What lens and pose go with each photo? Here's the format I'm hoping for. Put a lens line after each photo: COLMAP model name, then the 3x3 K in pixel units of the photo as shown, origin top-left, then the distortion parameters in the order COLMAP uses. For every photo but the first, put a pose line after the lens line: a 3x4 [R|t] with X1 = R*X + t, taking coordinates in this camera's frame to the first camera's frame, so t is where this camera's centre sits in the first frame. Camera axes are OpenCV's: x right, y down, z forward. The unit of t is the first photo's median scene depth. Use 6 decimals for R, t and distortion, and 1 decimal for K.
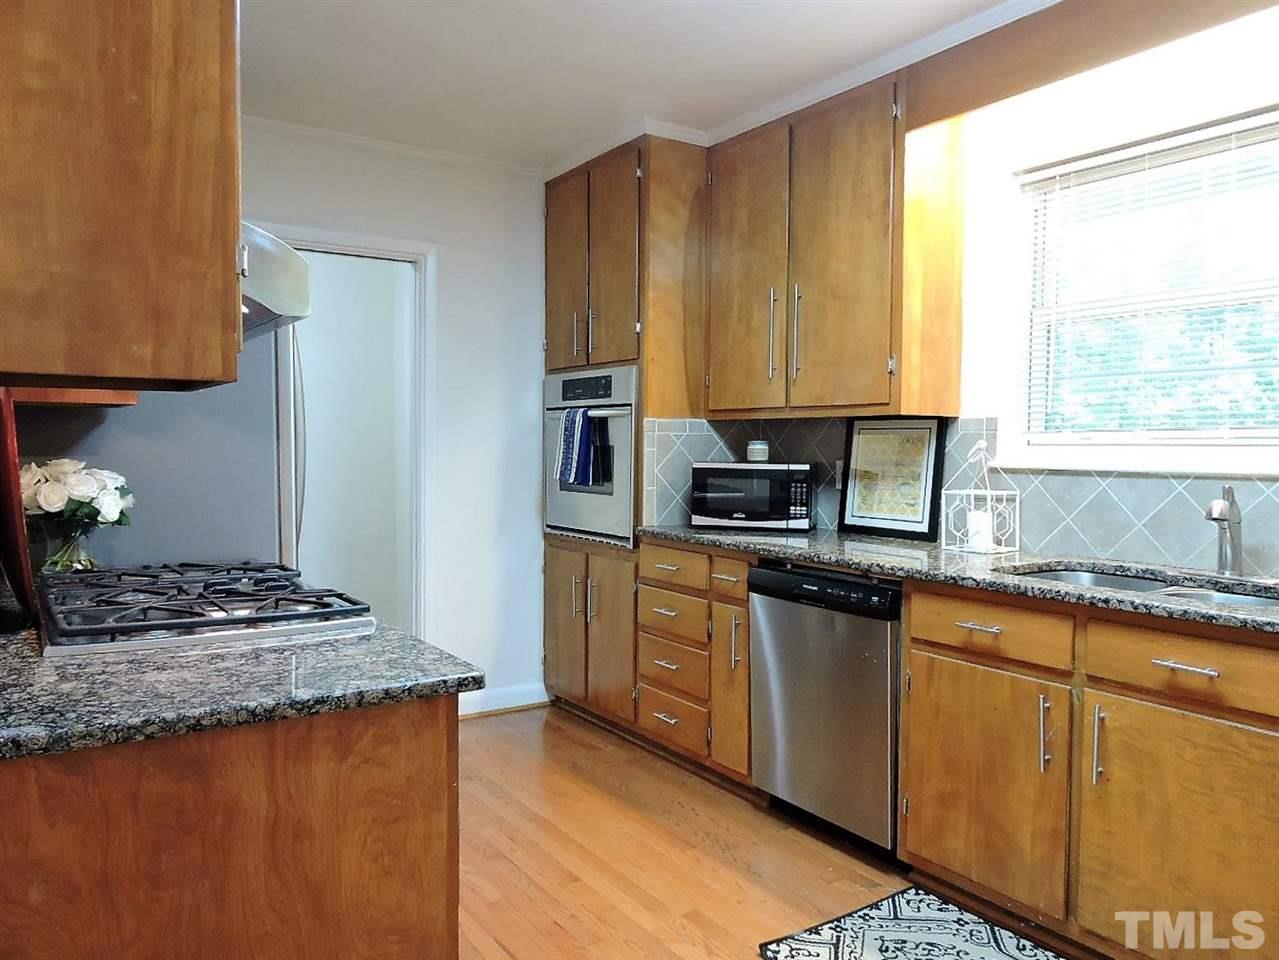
lens RADIAL K [[931.5, 0, 644.8], [0, 931.5, 481.0], [0, 0, 1]] dist [-0.013321, 0.007060]
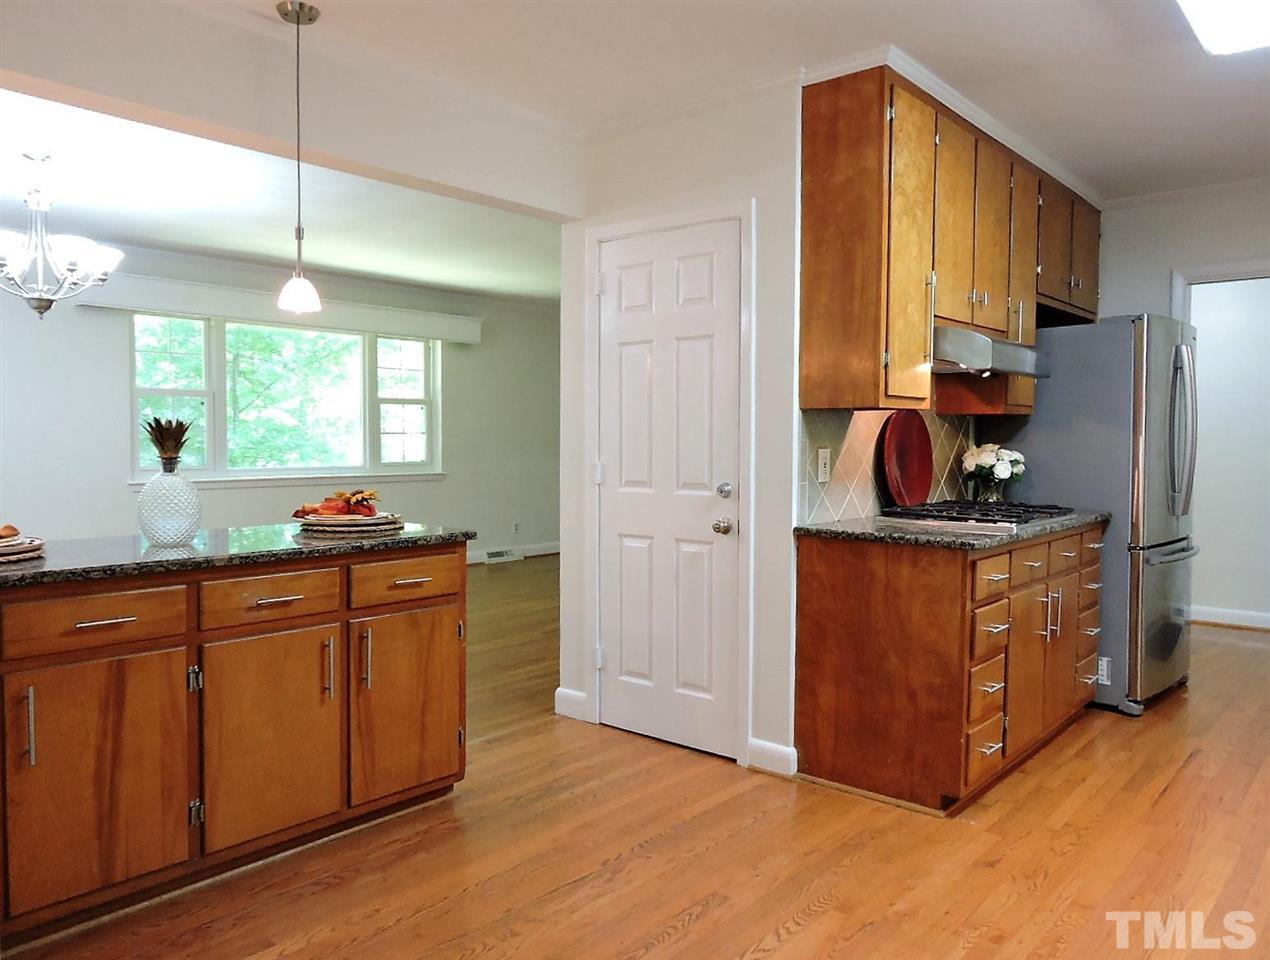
lens RADIAL K [[941.1, 0, 629.3], [0, 941.1, 485.4], [0, 0, 1]] dist [-0.002471, 0.001442]
pose [[0.260367, 0.043766, -0.964517, 0.736933], [-0.043269, 0.998497, 0.033627, 0.019616], [0.964540, 0.032978, 0.261870, -0.131402]]
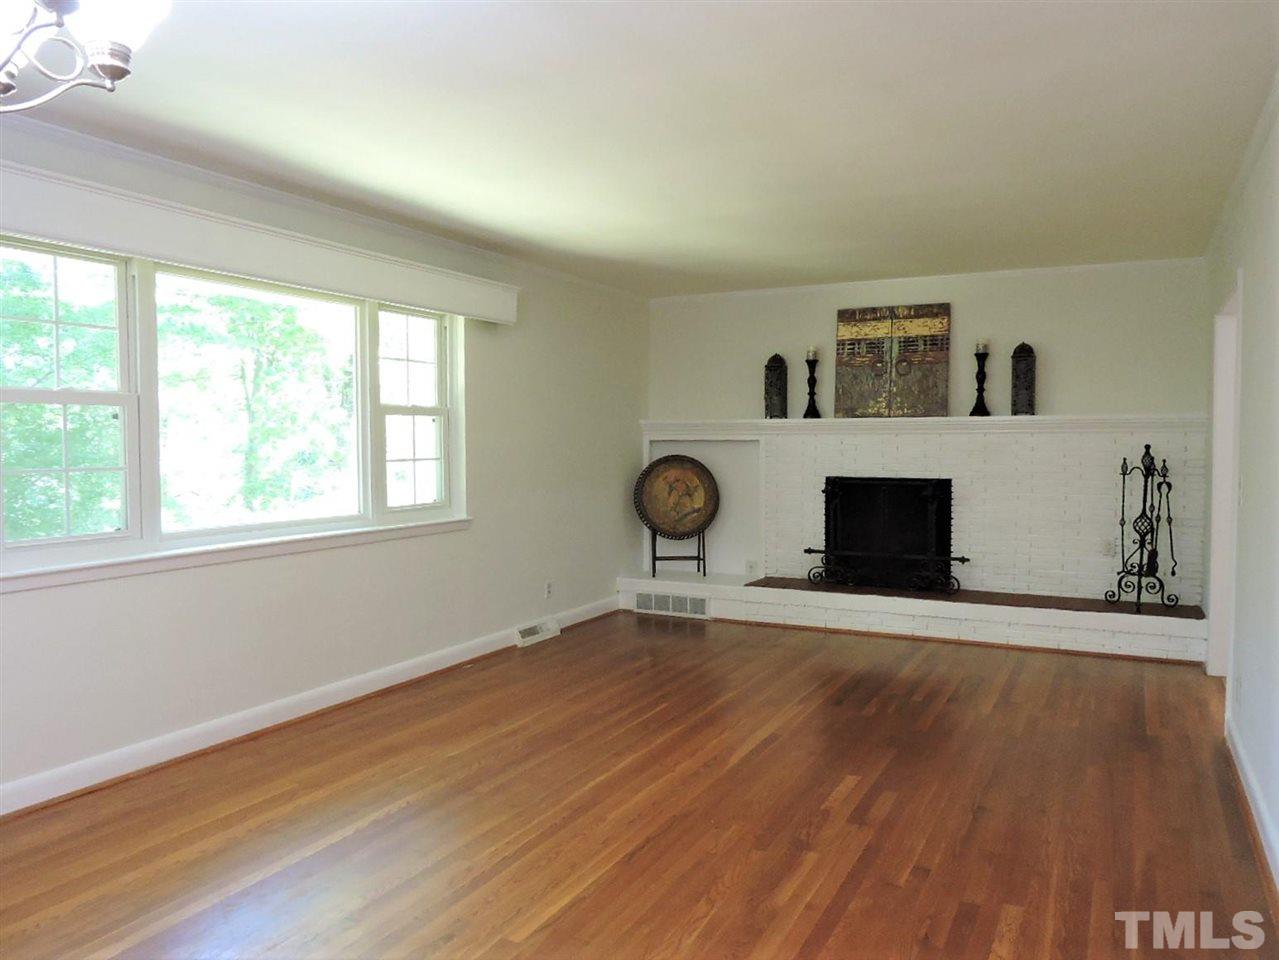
lens RADIAL K [[931.5, 0, 635.0], [0, 931.5, 483.7], [0, 0, 1]] dist [-0.013321, 0.007060]
pose [[0.488591, 0.044808, -0.871362, -0.325040], [-0.037639, 0.998833, 0.030258, -0.033096], [0.871701, 0.018013, 0.489707, -0.528553]]
